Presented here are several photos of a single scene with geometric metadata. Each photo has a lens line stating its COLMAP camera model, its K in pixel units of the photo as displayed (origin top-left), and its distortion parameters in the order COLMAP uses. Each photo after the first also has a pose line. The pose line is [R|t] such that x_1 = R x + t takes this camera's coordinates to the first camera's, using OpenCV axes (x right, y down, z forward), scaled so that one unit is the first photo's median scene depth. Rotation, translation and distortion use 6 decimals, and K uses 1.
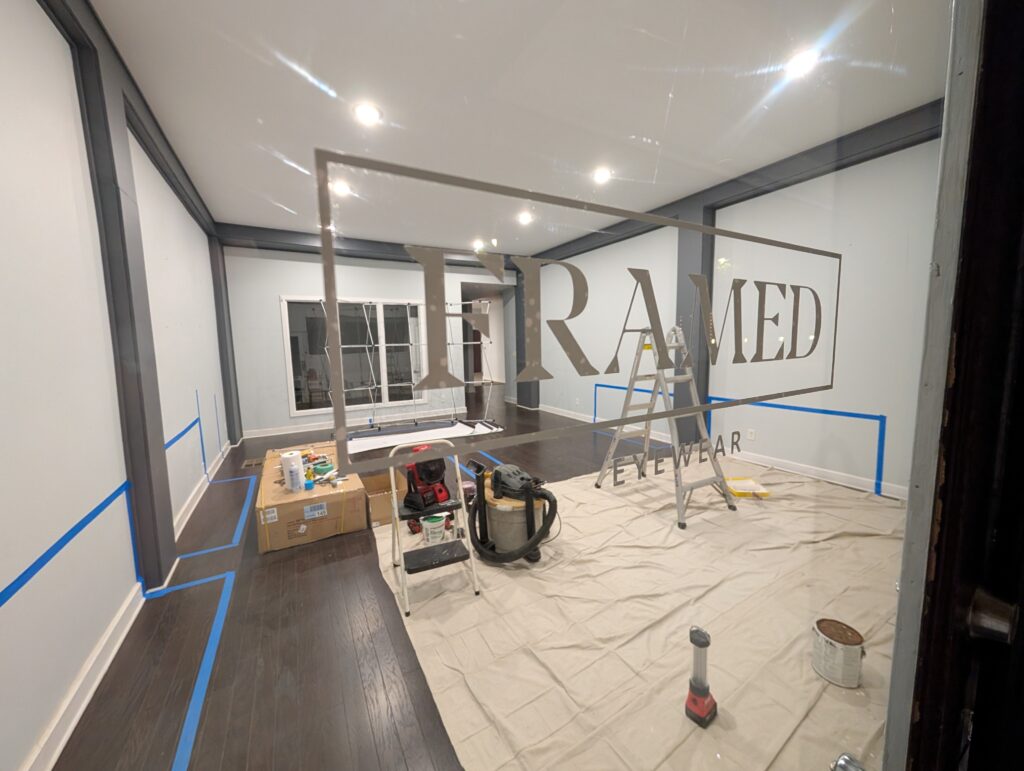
lens RADIAL K [[378.9, 0, 512.0], [0, 378.9, 385.5], [0, 0, 1]] dist [-0.000001, 0.000066]
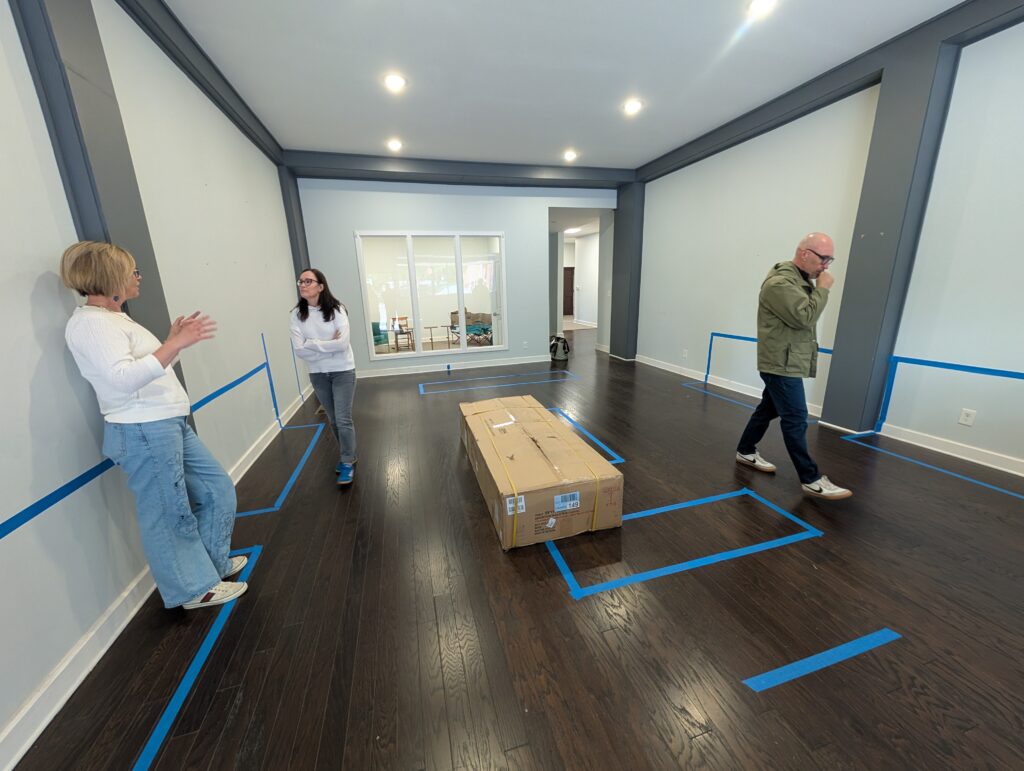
lens RADIAL K [[378.9, 0, 512.0], [0, 378.9, 385.5], [0, 0, 1]] dist [-0.000001, 0.000066]
pose [[0.969769, 0.053738, -0.238033, 0.009007], [-0.017325, 0.988151, 0.152503, -0.009375], [0.243408, -0.143769, 0.959210, 0.131242]]
